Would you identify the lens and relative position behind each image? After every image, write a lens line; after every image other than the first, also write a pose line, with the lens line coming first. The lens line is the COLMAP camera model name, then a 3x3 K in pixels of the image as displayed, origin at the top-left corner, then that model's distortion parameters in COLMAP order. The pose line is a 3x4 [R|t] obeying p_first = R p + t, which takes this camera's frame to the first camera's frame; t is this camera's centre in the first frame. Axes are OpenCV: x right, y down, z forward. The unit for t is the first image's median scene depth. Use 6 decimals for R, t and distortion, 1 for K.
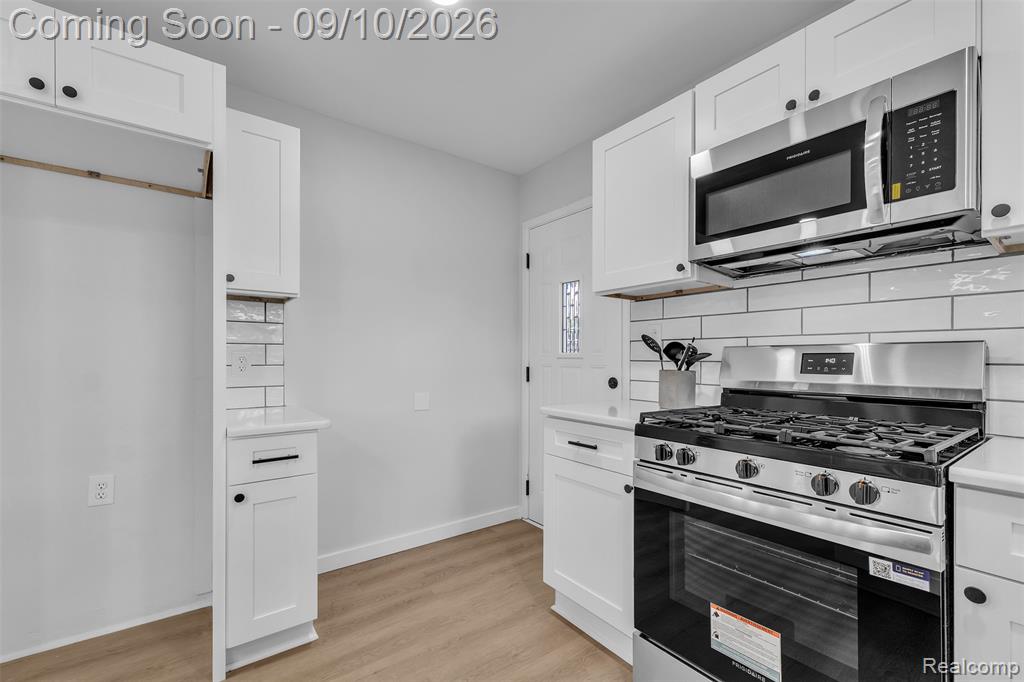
lens RADIAL K [[439.5, 0, 512.1], [0, 439.5, 355.9], [0, 0, 1]] dist [0.000795, 0.000133]
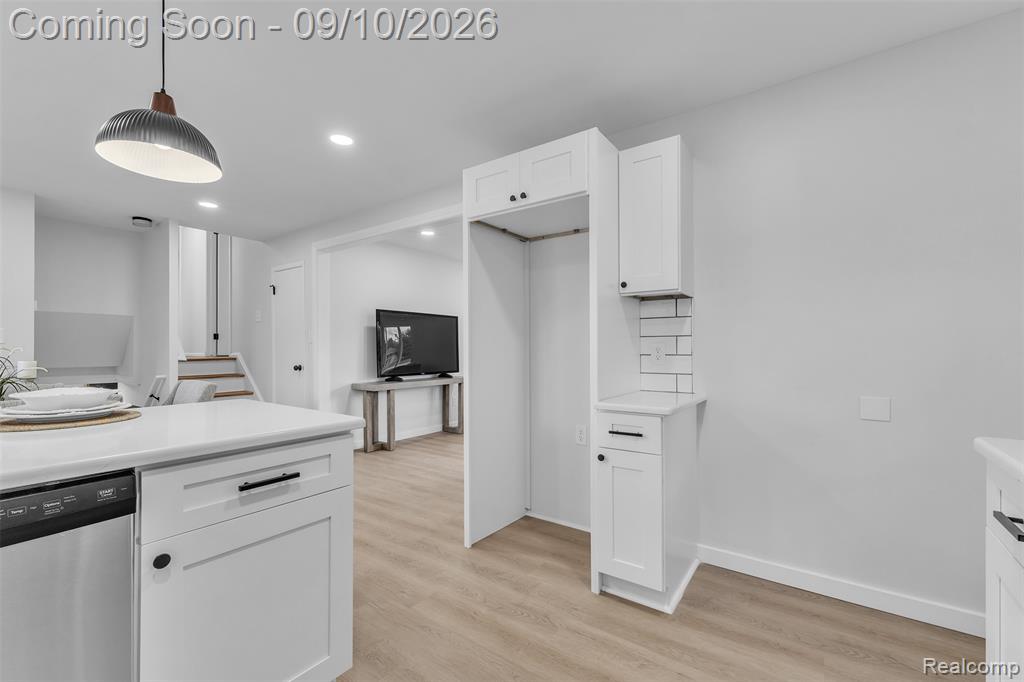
lens RADIAL K [[425.8, 0, 500.5], [0, 425.8, 345.9], [0, 0, 1]] dist [0.001800, 0.000159]
pose [[0.287839, -0.009916, -0.957627, 0.414411], [0.006099, 0.999945, -0.008521, 0.005464], [0.957659, -0.003388, 0.287884, 0.307872]]
